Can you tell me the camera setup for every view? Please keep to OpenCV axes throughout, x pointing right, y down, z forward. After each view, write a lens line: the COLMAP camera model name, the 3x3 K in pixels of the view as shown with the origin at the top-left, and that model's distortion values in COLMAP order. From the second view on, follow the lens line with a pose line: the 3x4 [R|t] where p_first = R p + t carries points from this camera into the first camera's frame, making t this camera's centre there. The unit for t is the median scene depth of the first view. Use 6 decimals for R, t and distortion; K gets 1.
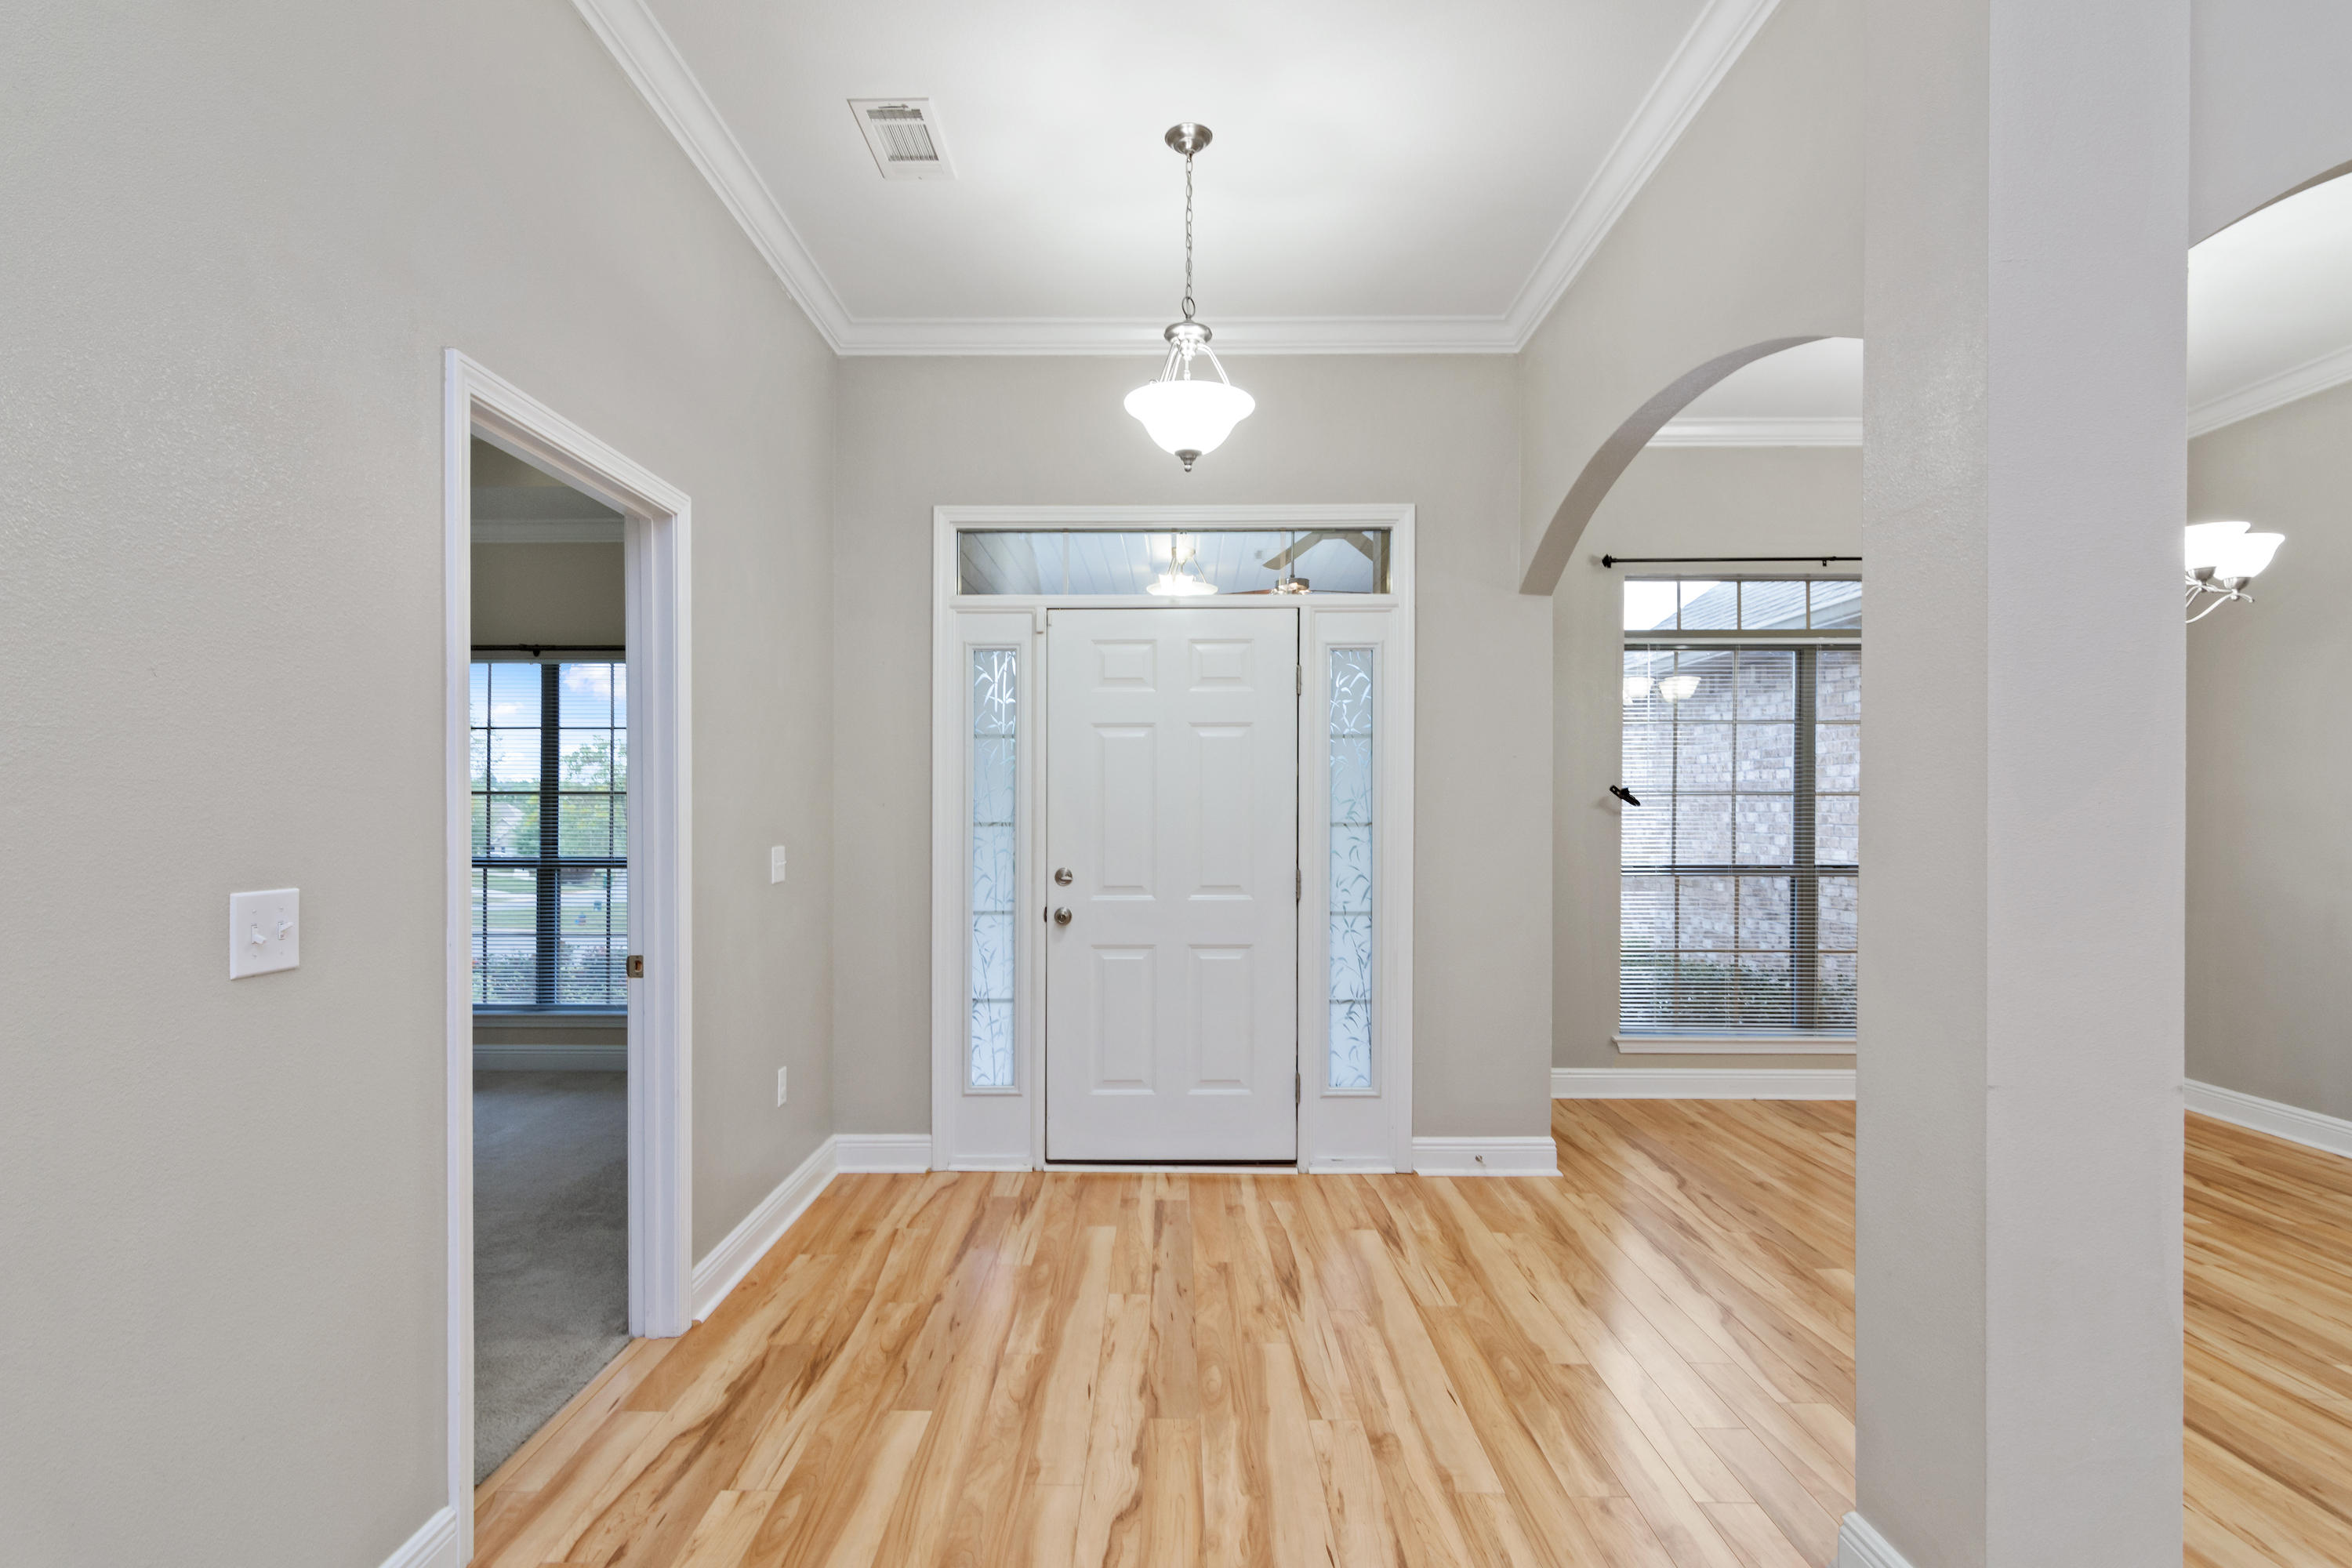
lens RADIAL K [[1124.4, 0, 1175.3], [0, 1124.4, 824.0], [0, 0, 1]] dist [-0.000870, 0.004726]
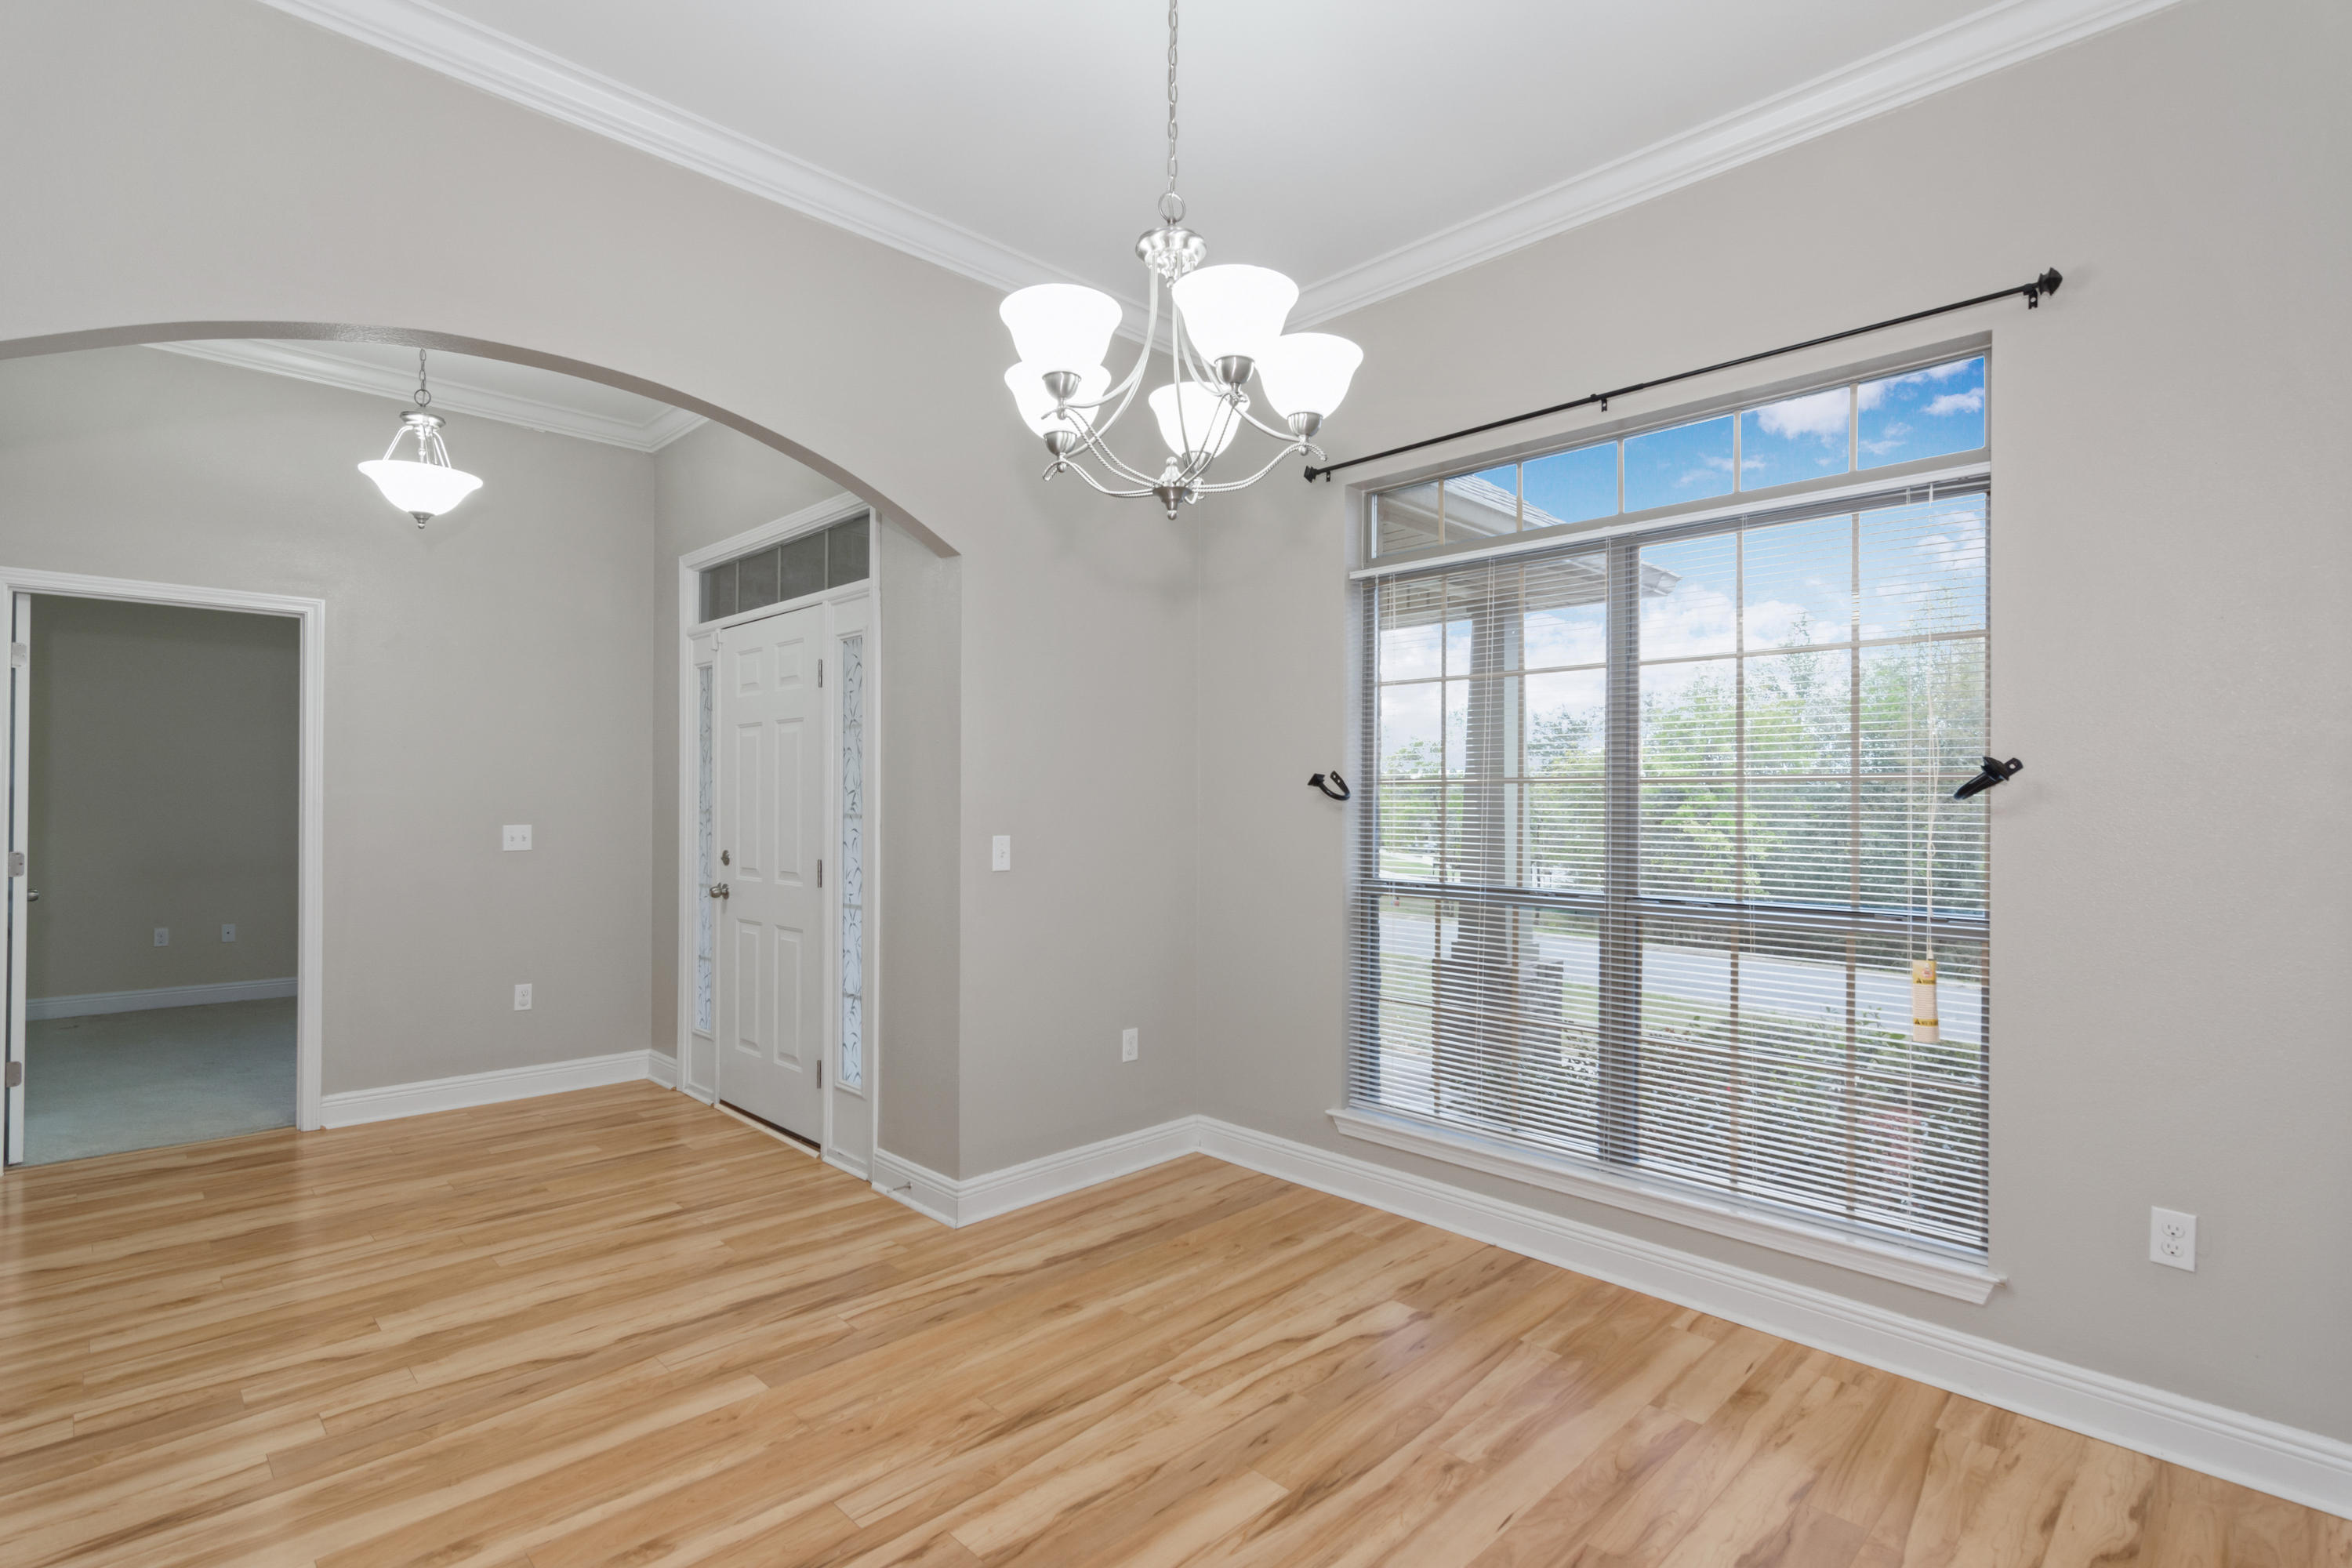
lens RADIAL K [[1124.4, 0, 1160.9], [0, 1124.4, 813.9], [0, 0, 1]] dist [-0.000870, 0.004726]
pose [[0.709517, 0.013210, -0.704564, 0.981467], [-0.011840, 0.999907, 0.006825, -0.011442], [0.704589, 0.003499, 0.709607, 0.463071]]
